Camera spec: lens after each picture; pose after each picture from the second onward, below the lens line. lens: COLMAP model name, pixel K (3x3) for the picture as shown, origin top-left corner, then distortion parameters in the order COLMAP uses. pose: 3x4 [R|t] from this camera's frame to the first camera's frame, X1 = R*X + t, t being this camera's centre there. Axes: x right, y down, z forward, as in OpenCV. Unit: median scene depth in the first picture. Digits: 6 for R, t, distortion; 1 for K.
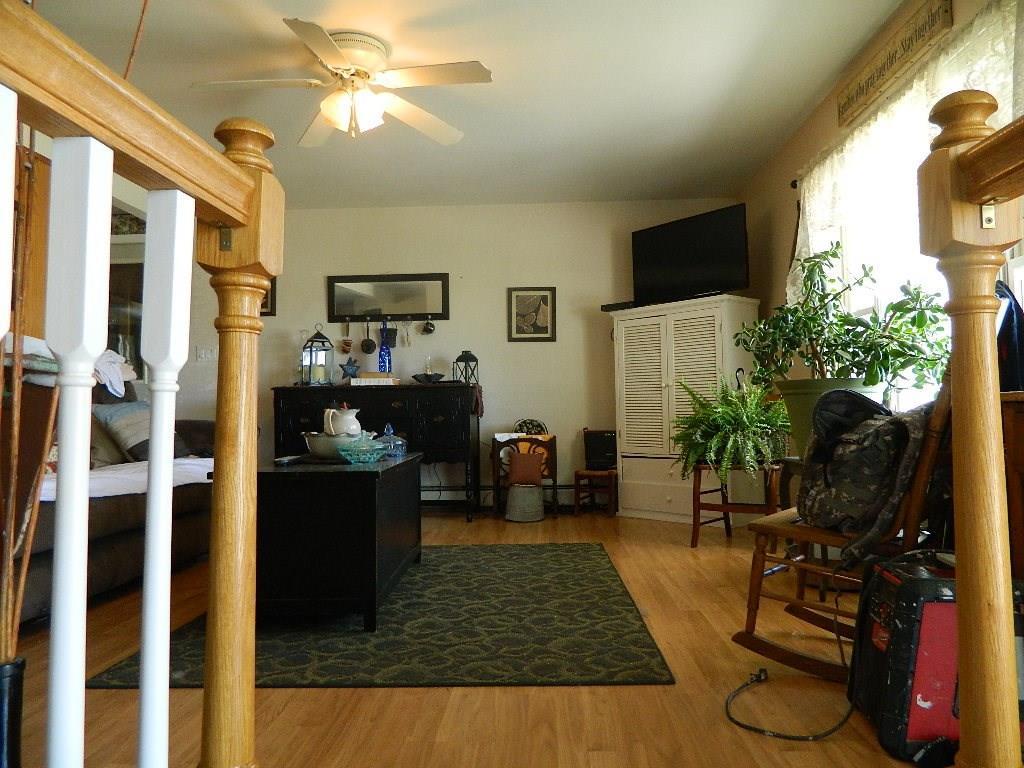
lens RADIAL K [[750.8, 0, 505.2], [0, 750.8, 380.7], [0, 0, 1]] dist [-0.004832, -0.000613]
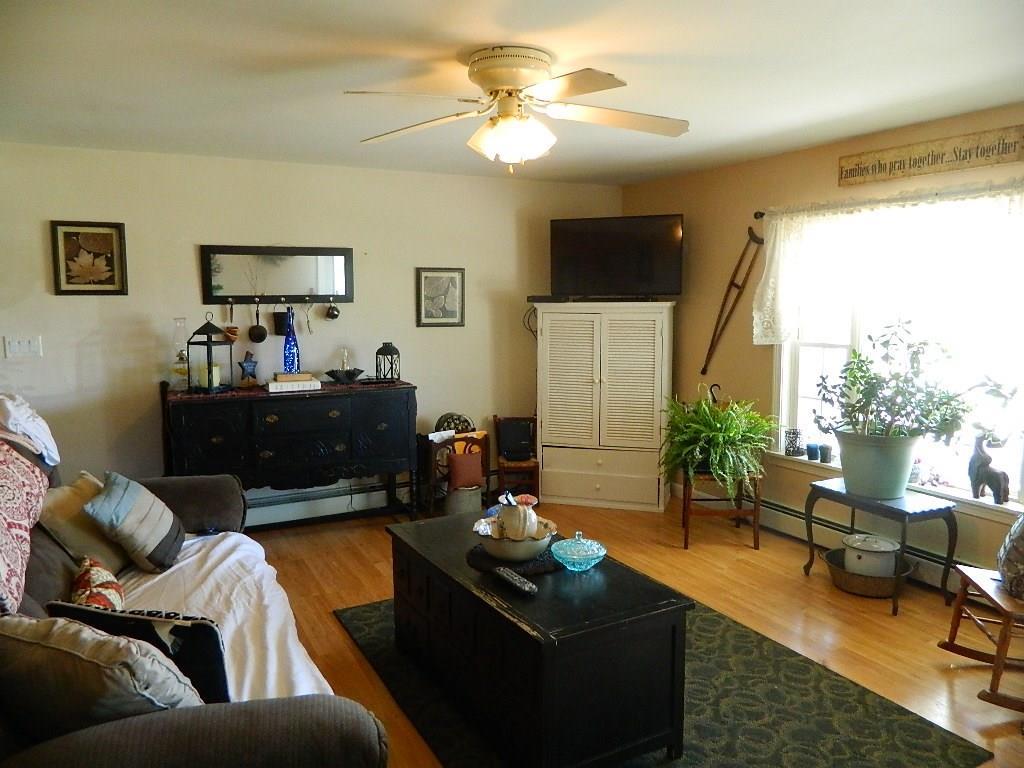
lens RADIAL K [[750.8, 0, 505.2], [0, 750.8, 380.7], [0, 0, 1]] dist [-0.004832, -0.000613]
pose [[0.856480, -0.050377, 0.513716, -0.383096], [-0.031054, 0.988395, 0.148701, -0.128789], [-0.515245, -0.143312, 0.844976, 0.161870]]
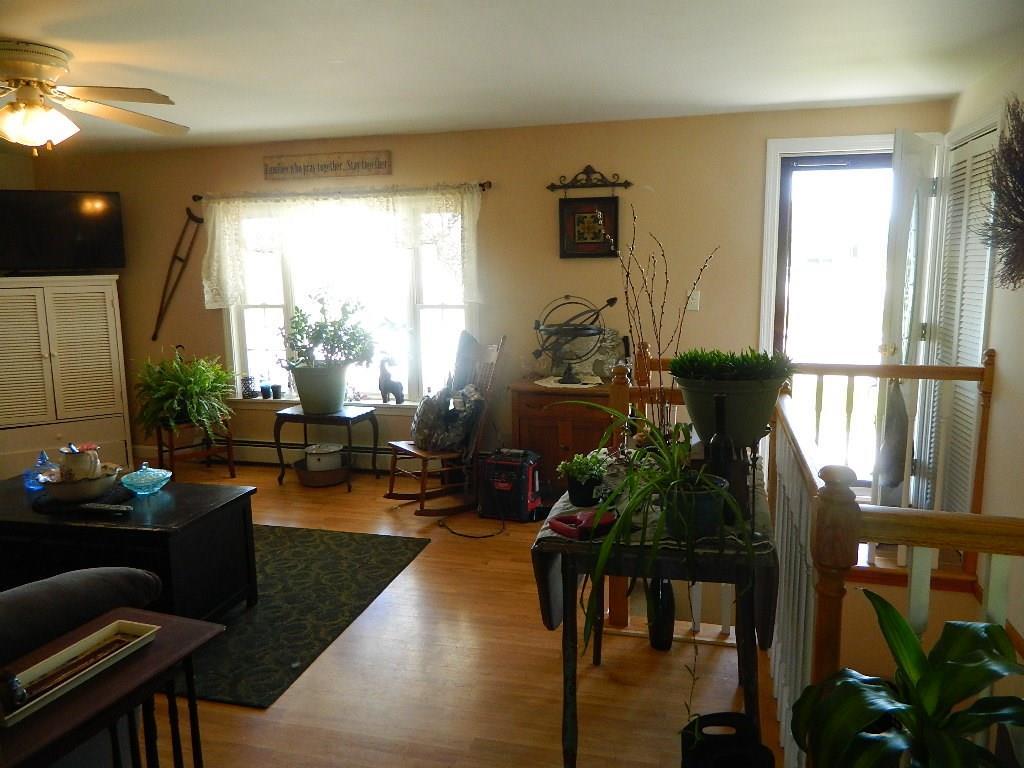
lens RADIAL K [[750.8, 0, 505.2], [0, 750.8, 380.7], [0, 0, 1]] dist [-0.004832, -0.000613]
pose [[0.212155, -0.143224, 0.966684, -0.593442], [-0.033397, 0.987561, 0.153647, -0.124260], [-0.976665, -0.064882, 0.204733, 0.142383]]
